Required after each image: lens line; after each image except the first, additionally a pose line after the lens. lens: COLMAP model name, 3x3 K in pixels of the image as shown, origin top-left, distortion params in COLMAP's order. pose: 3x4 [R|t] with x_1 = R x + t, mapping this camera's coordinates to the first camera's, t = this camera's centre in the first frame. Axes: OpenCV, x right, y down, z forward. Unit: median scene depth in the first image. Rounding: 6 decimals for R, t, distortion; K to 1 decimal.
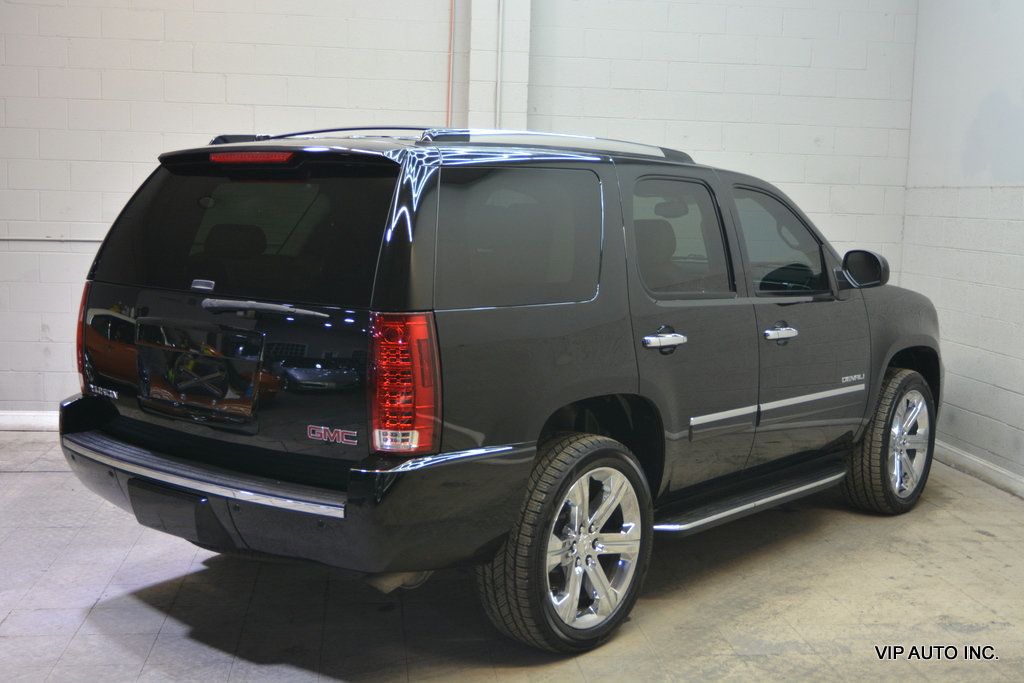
lens RADIAL K [[1308.0, 0, 512.0], [0, 1308.0, 341.5], [0, 0, 1]] dist [-0.000736, -0.009417]
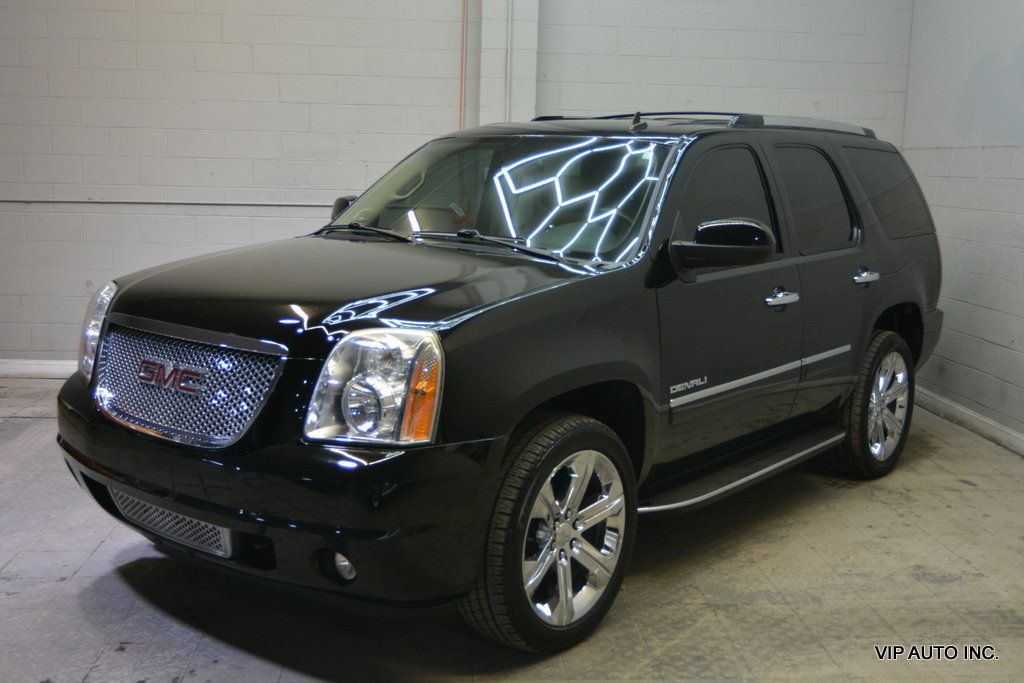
lens RADIAL K [[1174.6, 0, 507.0], [0, 1174.6, 342.0], [0, 0, 1]] dist [0.000926, -0.000148]
pose [[0.998935, 0.001961, -0.046099, 0.049138], [-0.000143, 0.999224, 0.039394, -0.001004], [0.046140, -0.039346, 0.998160, 0.072490]]
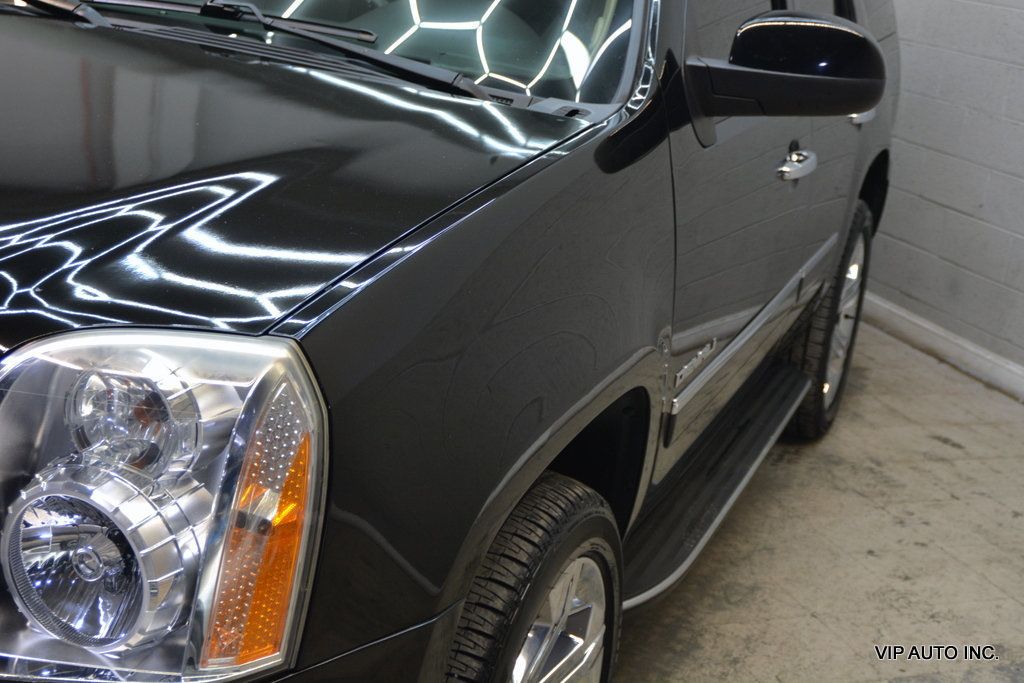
lens RADIAL K [[1505.1, 0, 512.0], [0, 1505.1, 341.5], [0, 0, 1]] dist [0.004933, 0.039330]
pose [[0.967055, 0.004475, 0.254528, -0.047496], [-0.052232, 0.982061, 0.181185, -0.032542], [-0.249151, -0.188510, 0.949941, 0.420140]]
